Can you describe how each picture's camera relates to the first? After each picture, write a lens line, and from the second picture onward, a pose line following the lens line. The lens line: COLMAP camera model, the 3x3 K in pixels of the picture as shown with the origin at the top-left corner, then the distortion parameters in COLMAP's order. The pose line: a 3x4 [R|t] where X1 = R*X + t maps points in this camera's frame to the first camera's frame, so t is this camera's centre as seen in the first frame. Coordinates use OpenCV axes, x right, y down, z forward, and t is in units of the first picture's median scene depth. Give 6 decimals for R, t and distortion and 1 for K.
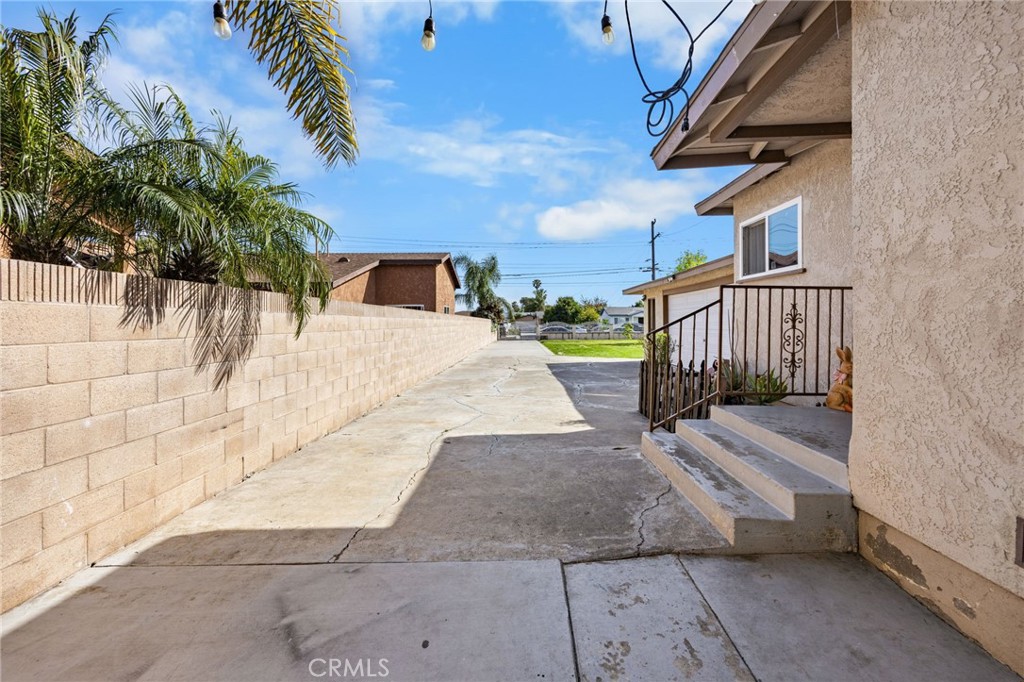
lens RADIAL K [[411.0, 0, 509.0], [0, 411.0, 323.5], [0, 0, 1]] dist [-0.000844, -0.000101]
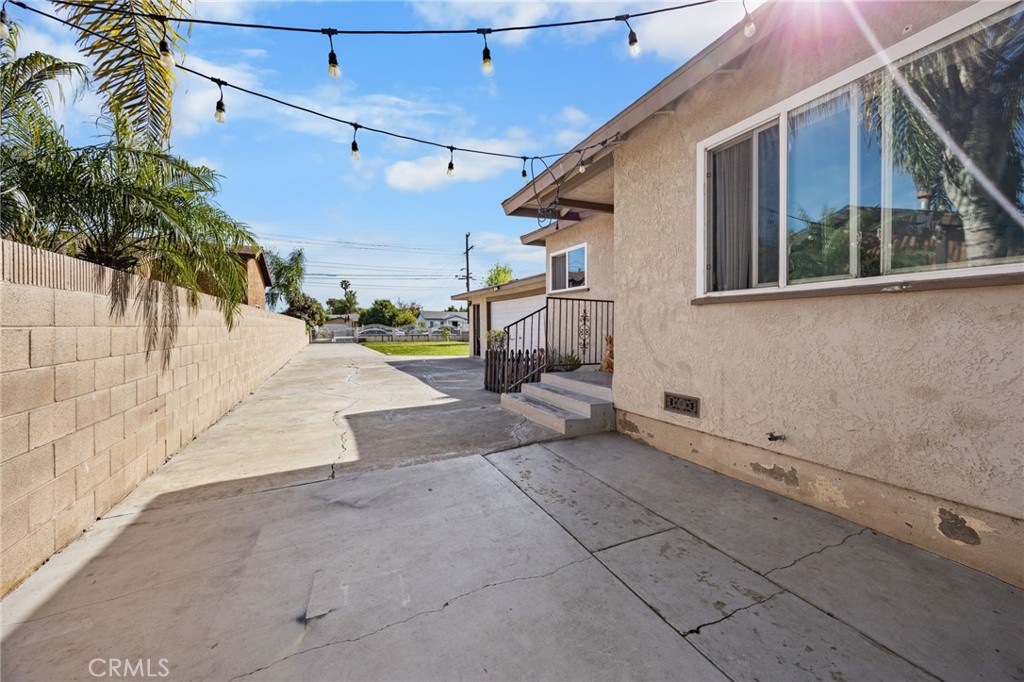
lens RADIAL K [[411.0, 0, 509.0], [0, 411.0, 323.5], [0, 0, 1]] dist [-0.000844, -0.000101]
pose [[0.897545, 0.009679, 0.440817, -0.304470], [-0.005442, 0.999926, -0.010876, 0.026323], [-0.440890, 0.007363, 0.897531, -0.345820]]
